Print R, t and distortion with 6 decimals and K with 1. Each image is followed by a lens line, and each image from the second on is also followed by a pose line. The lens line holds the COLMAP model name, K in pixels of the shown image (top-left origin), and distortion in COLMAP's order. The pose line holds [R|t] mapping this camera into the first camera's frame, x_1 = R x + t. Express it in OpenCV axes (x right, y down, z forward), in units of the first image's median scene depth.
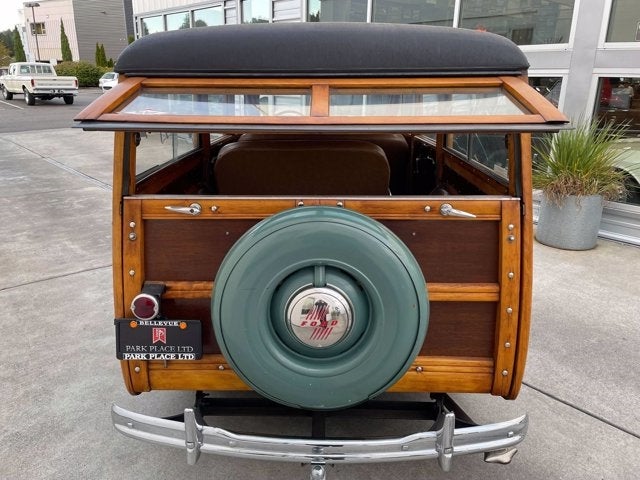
lens RADIAL K [[475.9, 0, 320.0], [0, 475.9, 240.0], [0, 0, 1]] dist [0.074512, -0.076547]
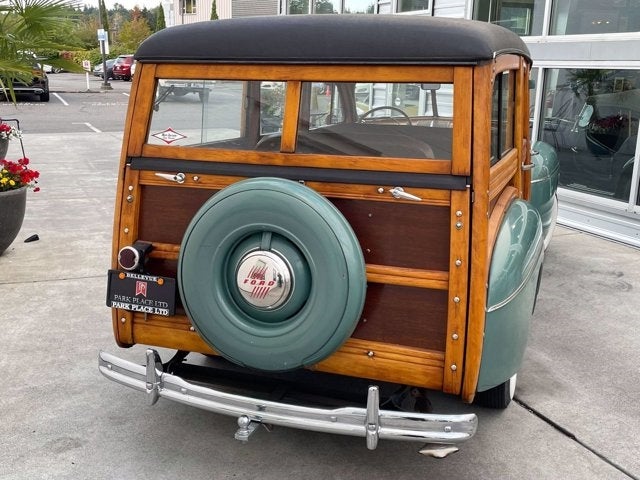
lens RADIAL K [[712.5, 0, 320.0], [0, 712.5, 240.0], [0, 0, 1]] dist [0.082518, -0.051980]
pose [[0.949717, 0.084404, -0.301519, 0.552325], [-0.111929, 0.990868, -0.075177, 0.164636], [0.292421, 0.105146, 0.950492, -0.474268]]
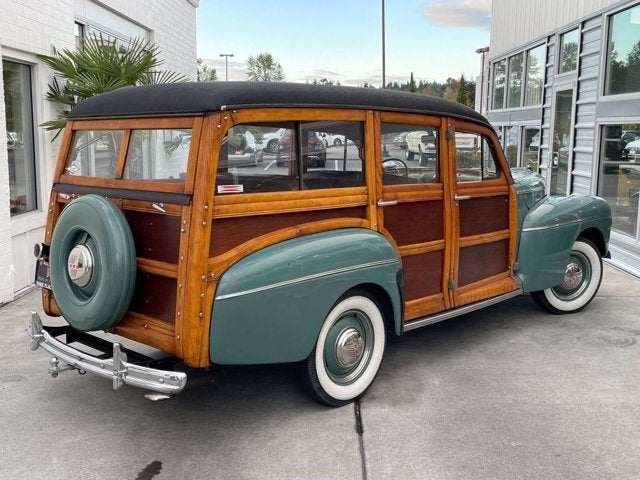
lens RADIAL K [[712.5, 0, 320.0], [0, 712.5, 240.0], [0, 0, 1]] dist [0.082518, -0.051980]
pose [[0.738869, 0.095844, -0.666998, 1.950656], [-0.214169, 0.971910, -0.097588, 0.131323], [0.638909, 0.214955, 0.738641, -0.228896]]
